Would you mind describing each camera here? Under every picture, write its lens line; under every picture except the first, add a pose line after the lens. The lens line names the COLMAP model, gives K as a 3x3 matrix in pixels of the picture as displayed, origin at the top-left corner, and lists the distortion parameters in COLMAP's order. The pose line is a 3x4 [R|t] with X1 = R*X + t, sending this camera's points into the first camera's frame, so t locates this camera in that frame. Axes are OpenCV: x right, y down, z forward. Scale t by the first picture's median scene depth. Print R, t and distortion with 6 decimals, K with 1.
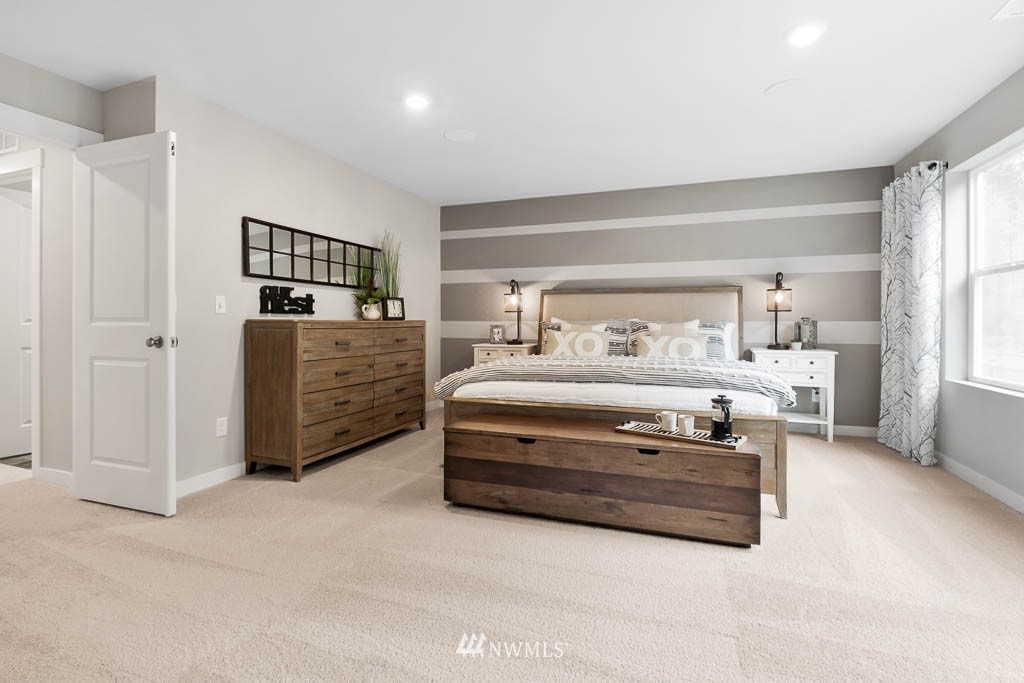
lens RADIAL K [[472.4, 0, 517.4], [0, 472.4, 326.5], [0, 0, 1]] dist [-0.001342, -0.000076]
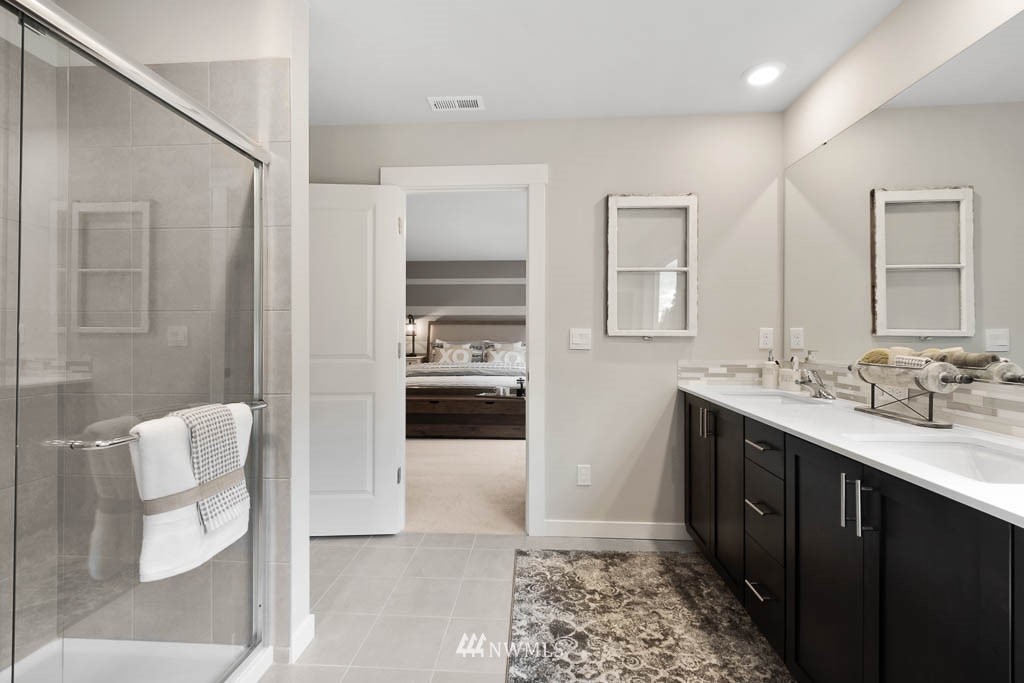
lens RADIAL K [[443.5, 0, 512.0], [0, 443.5, 341.5], [0, 0, 1]] dist [0.000610, 0.000000]
pose [[0.959604, -0.004610, 0.281315, -0.123110], [0.002392, 0.999963, 0.008228, -0.028398], [-0.281343, -0.007223, 0.959580, -0.605315]]
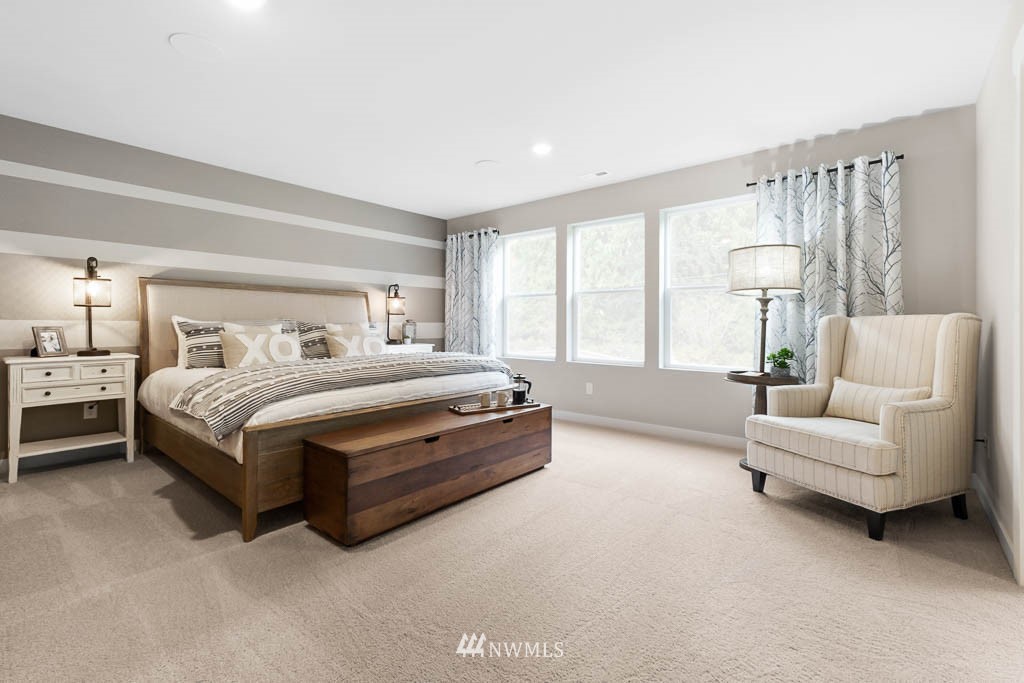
lens RADIAL K [[448.6, 0, 510.1], [0, 448.6, 326.3], [0, 0, 1]] dist [0.001463, -0.000066]
pose [[0.351135, -0.003304, 0.936319, -0.491664], [0.005036, 0.999986, 0.001641, -0.001281], [-0.936311, 0.004139, 0.351147, 0.301569]]
